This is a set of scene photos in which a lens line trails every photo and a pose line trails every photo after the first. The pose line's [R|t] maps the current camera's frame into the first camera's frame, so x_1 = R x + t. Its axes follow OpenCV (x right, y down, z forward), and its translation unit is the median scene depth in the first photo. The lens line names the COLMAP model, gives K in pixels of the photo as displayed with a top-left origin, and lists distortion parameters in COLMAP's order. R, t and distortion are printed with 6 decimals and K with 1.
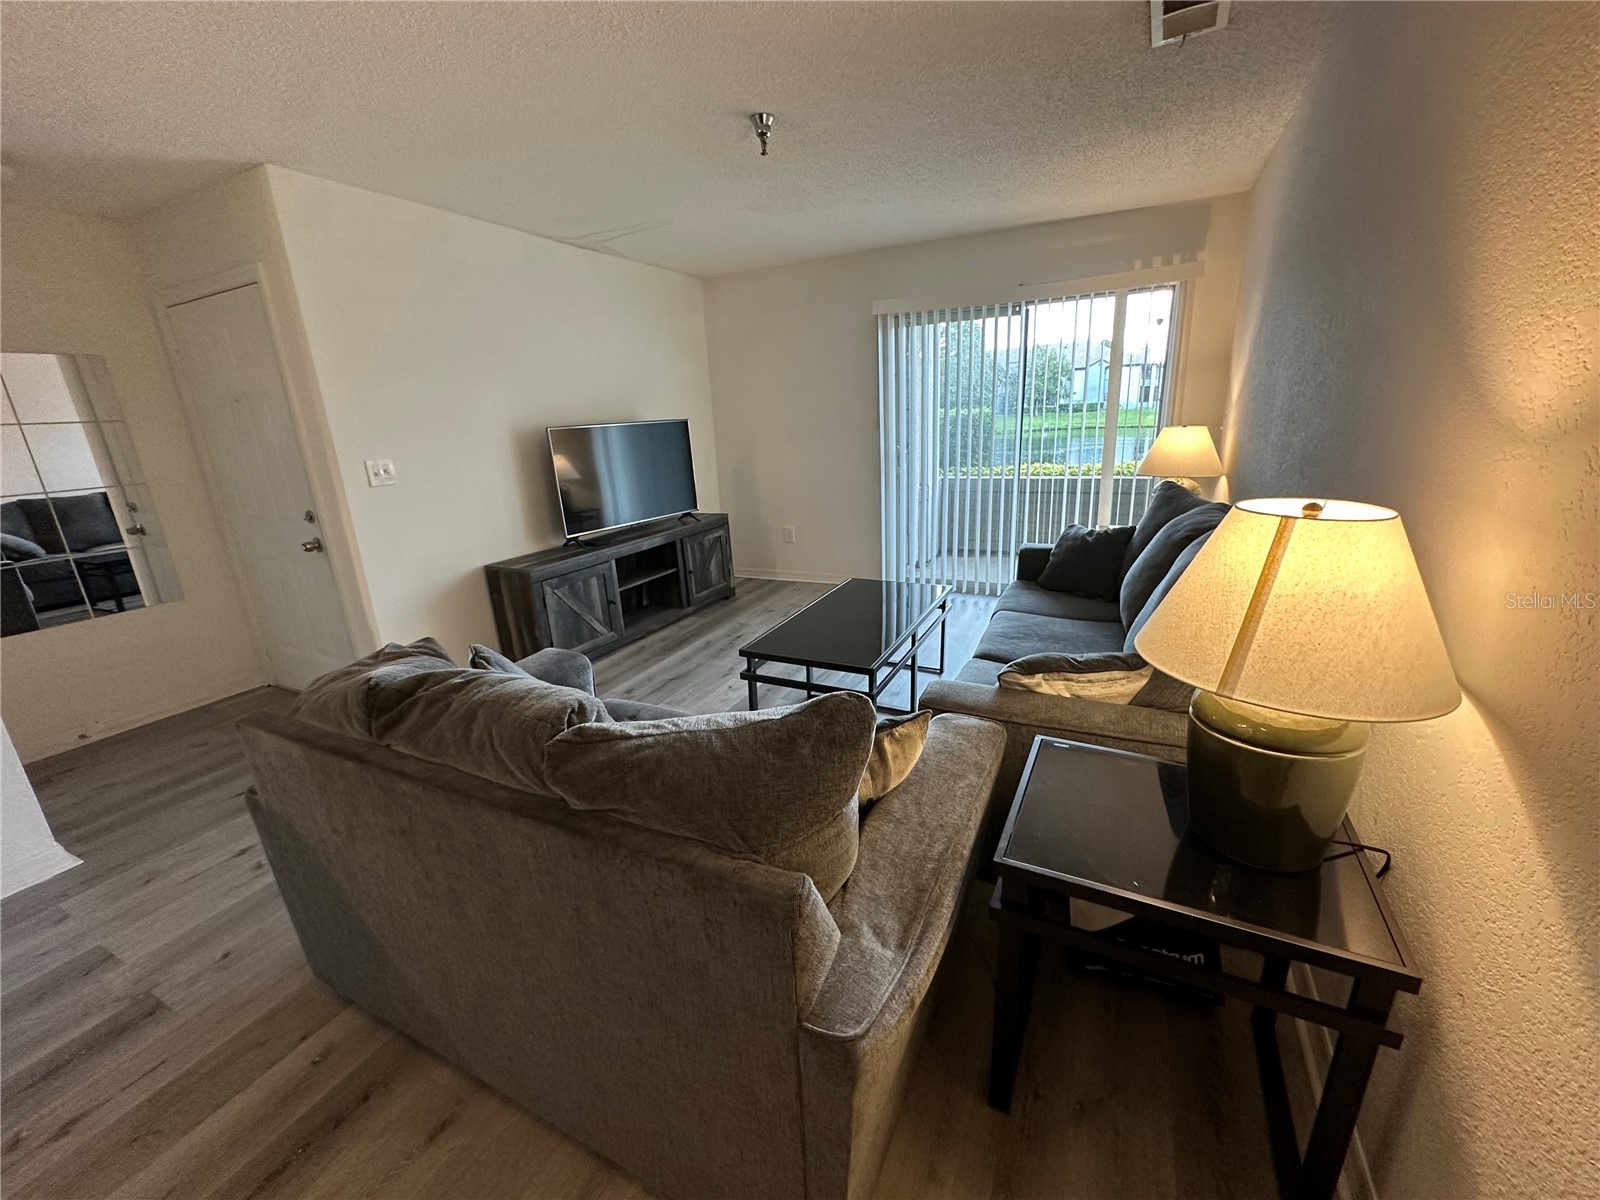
lens RADIAL K [[641.3, 0, 803.3], [0, 641.3, 597.7], [0, 0, 1]] dist [0.000625, 0.000434]
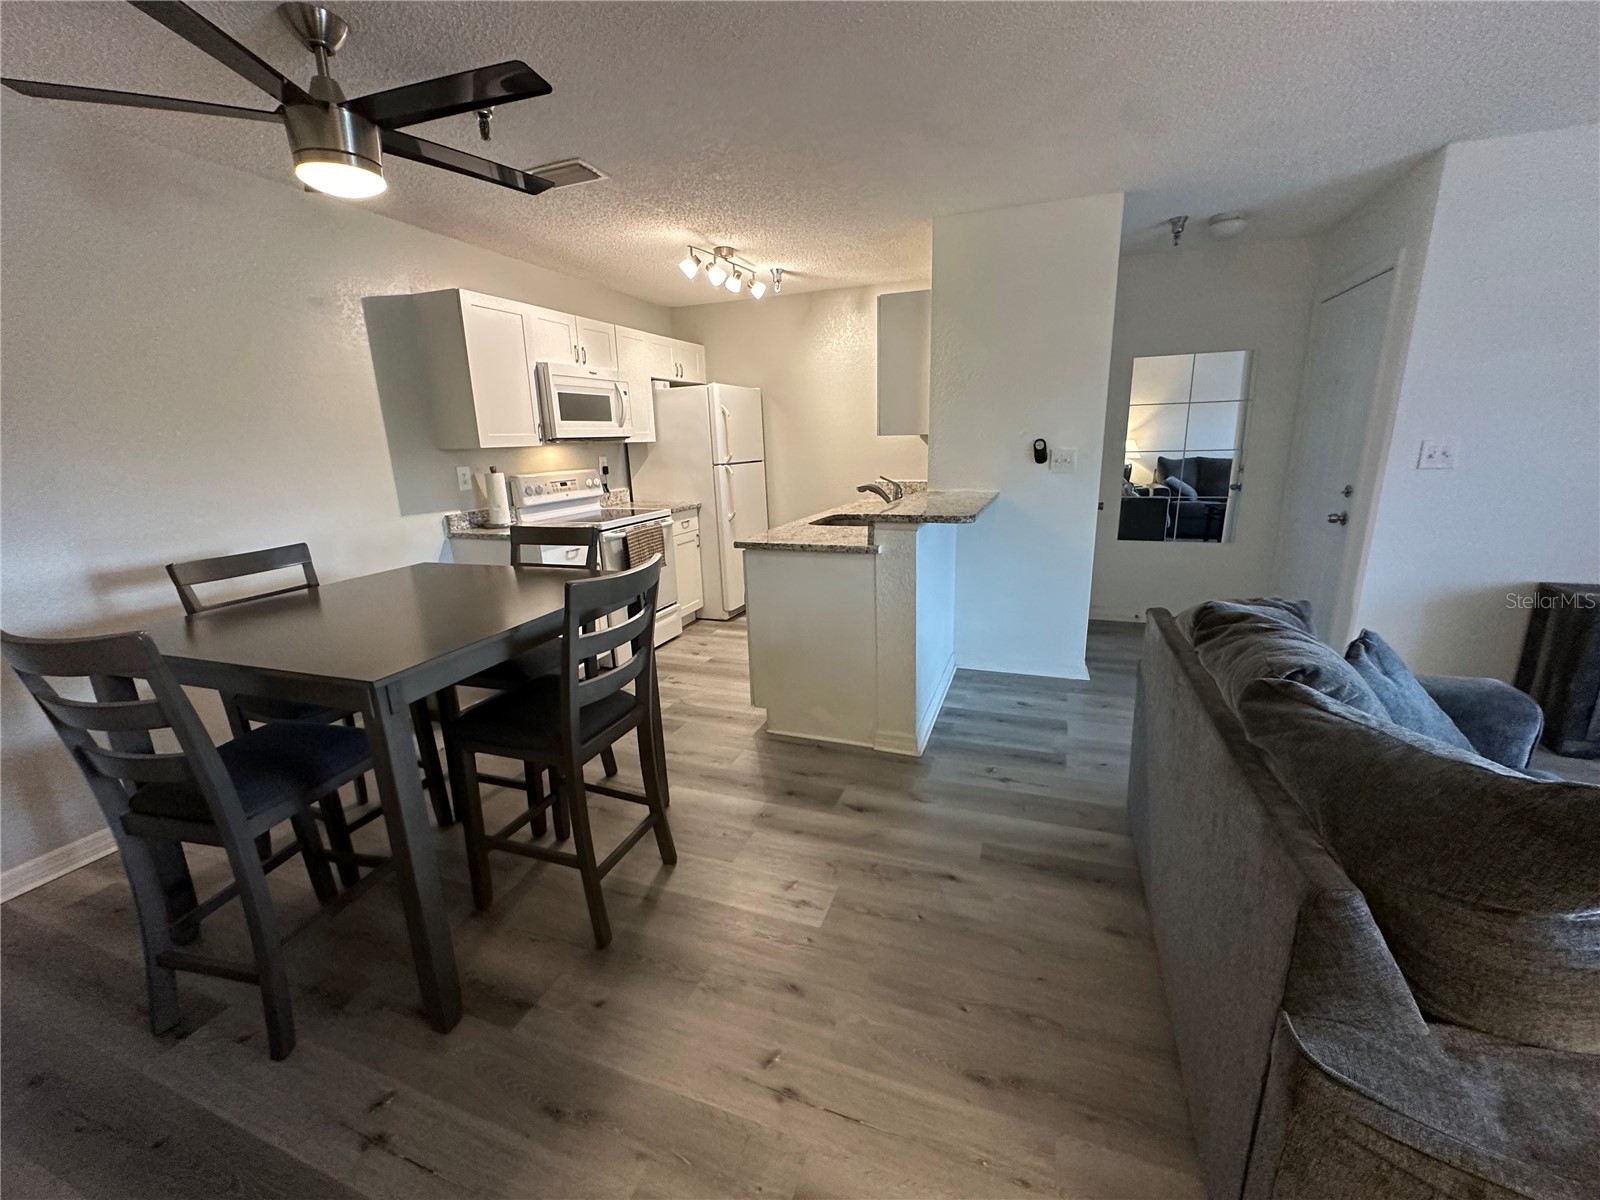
lens RADIAL K [[641.3, 0, 803.3], [0, 641.3, 597.7], [0, 0, 1]] dist [0.000625, 0.000434]
pose [[0.110887, 0.288368, -0.951077, 0.408126], [-0.258438, 0.932423, 0.252581, 0.004100], [0.959643, 0.217786, 0.177919, -0.018011]]
